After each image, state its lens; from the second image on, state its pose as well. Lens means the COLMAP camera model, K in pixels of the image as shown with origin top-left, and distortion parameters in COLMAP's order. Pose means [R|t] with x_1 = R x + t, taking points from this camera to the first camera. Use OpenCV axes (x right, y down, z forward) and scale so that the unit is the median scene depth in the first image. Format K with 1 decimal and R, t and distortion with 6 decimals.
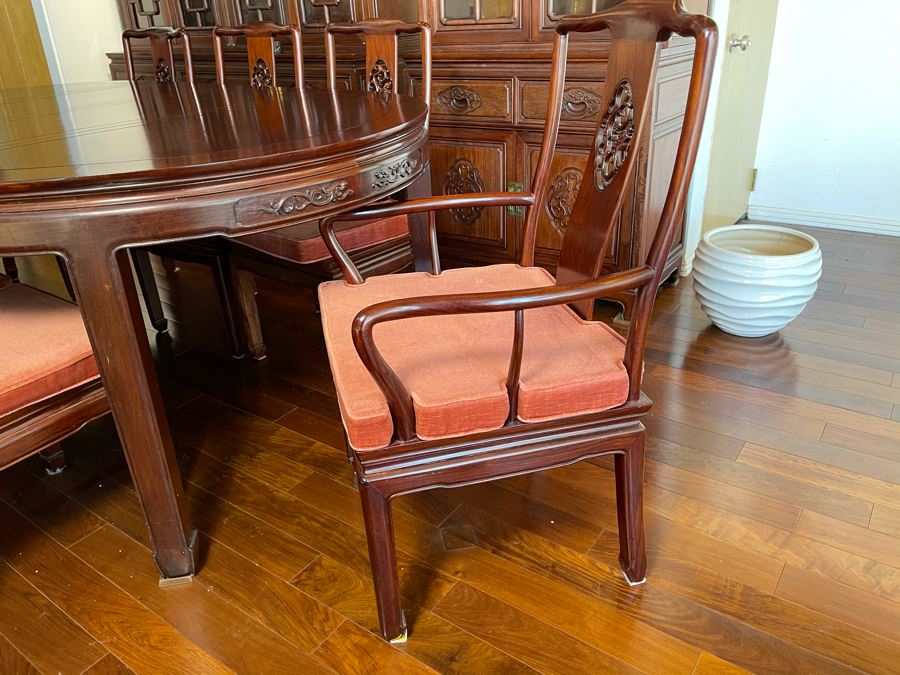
lens RADIAL K [[679.7, 0, 451.0], [0, 679.7, 335.8], [0, 0, 1]] dist [0.081690, -0.106592]
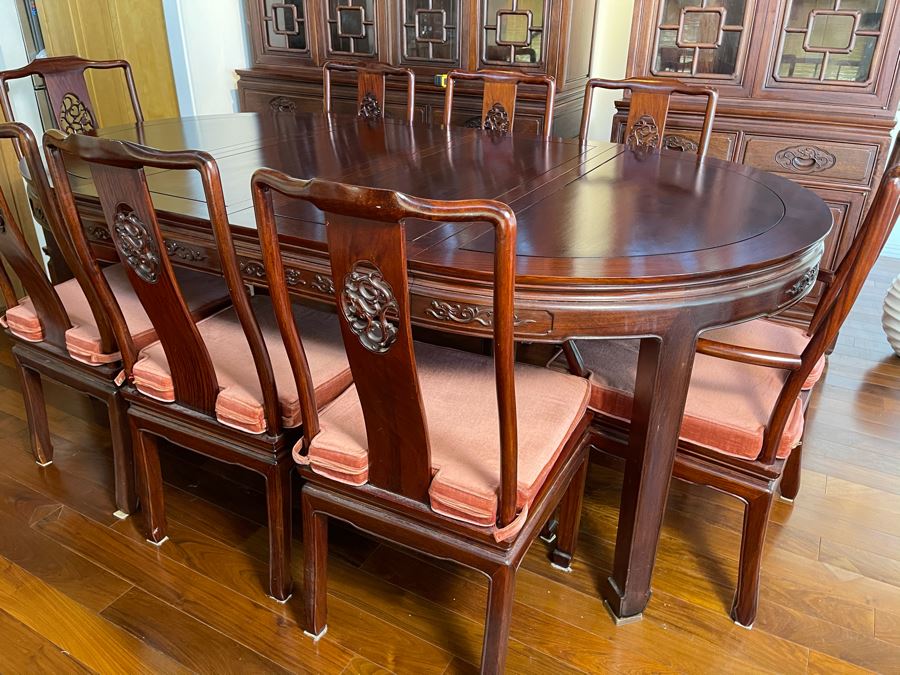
lens RADIAL K [[679.8, 0, 454.2], [0, 679.8, 335.4], [0, 0, 1]] dist [0.082855, -0.108242]
pose [[0.992019, 0.001988, 0.126069, -0.651424], [-0.002994, 0.999965, 0.007784, -0.081514], [-0.126049, -0.008099, 0.991991, -0.032572]]
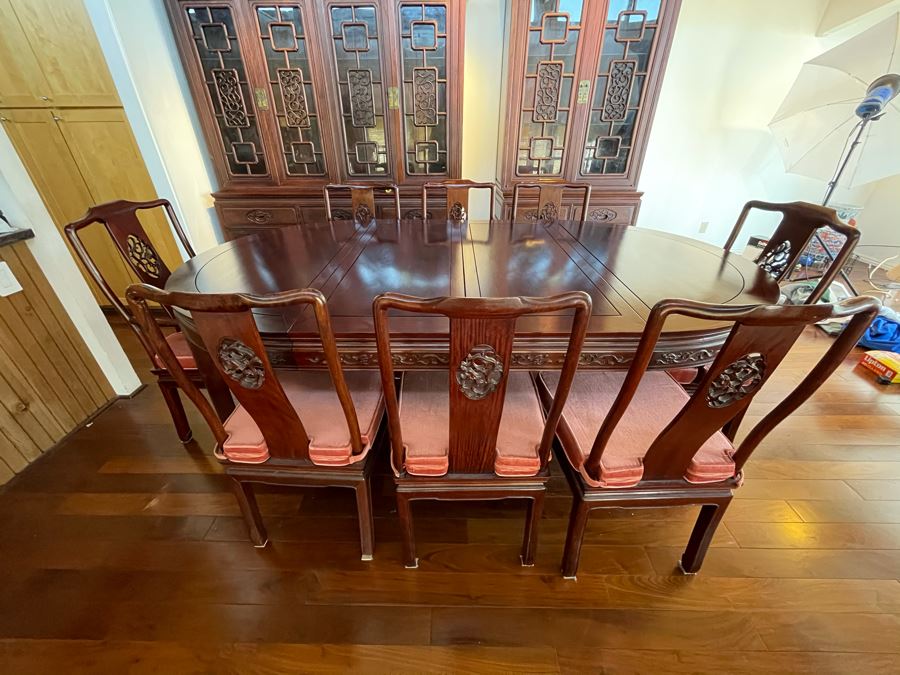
lens RADIAL K [[361.1, 0, 444.1], [0, 361.1, 338.8], [0, 0, 1]] dist [-0.000457, 0.000211]
pose [[0.825072, -0.253133, 0.505153, -1.143297], [0.215004, 0.967430, 0.133612, -0.283319], [-0.522522, -0.001630, 0.852625, 0.371640]]
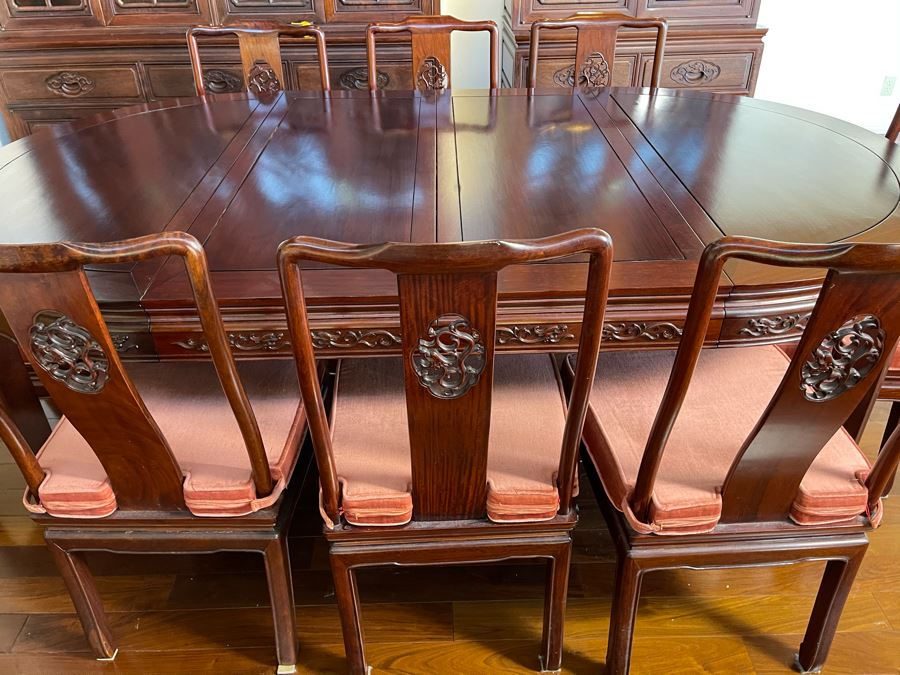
lens RADIAL K [[680.0, 0, 446.8], [0, 680.0, 328.8], [0, 0, 1]] dist [0.079939, -0.104934]
pose [[0.805468, -0.295553, 0.513682, -1.166485], [0.235629, 0.955026, 0.180012, -0.293283], [-0.543783, -0.023955, 0.838884, 0.274471]]
